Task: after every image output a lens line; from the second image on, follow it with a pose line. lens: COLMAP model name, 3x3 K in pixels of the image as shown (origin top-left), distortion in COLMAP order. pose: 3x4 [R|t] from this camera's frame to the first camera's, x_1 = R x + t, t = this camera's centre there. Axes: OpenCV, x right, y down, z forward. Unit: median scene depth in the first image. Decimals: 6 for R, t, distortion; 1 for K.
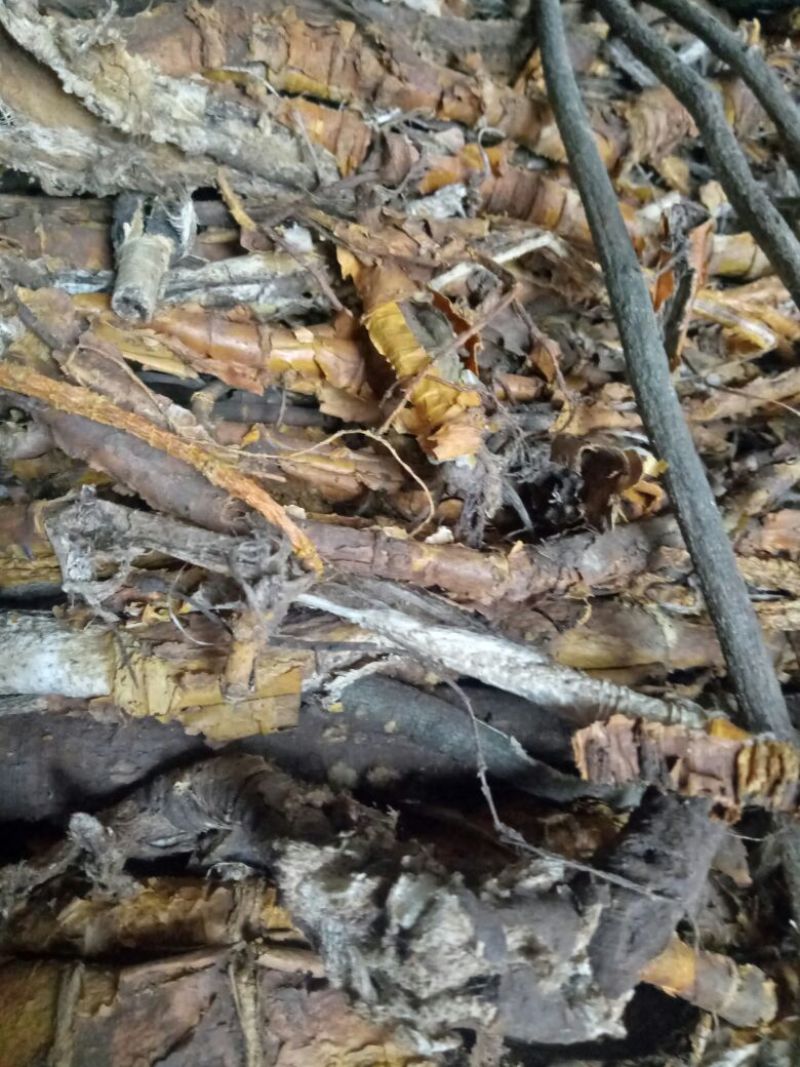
lens RADIAL K [[892.0, 0, 400.0], [0, 892.0, 533.5], [0, 0, 1]] dist [-0.011087, -0.012094]
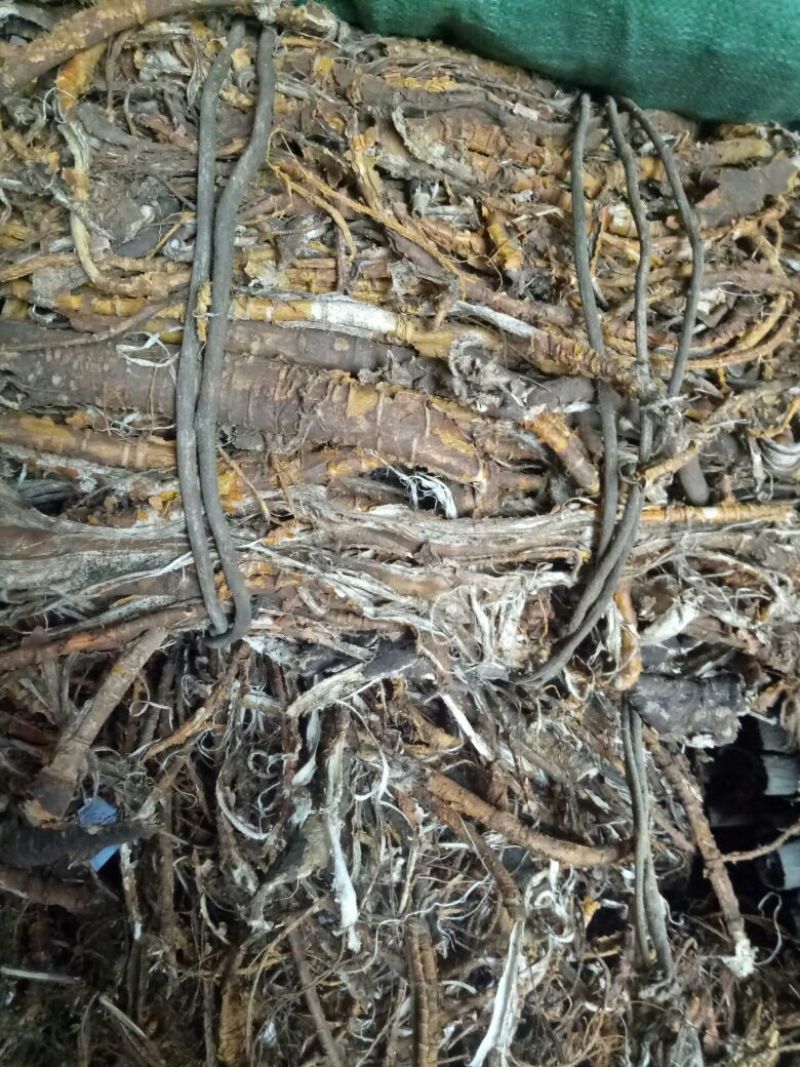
lens RADIAL K [[840.1, 0, 392.9], [0, 840.1, 534.1], [0, 0, 1]] dist [0.014718, 0.000176]
pose [[0.984975, 0.135518, -0.107046, 0.081415], [-0.136917, 0.990566, -0.005800, 0.787108], [0.105250, 0.020369, 0.994237, -1.718376]]
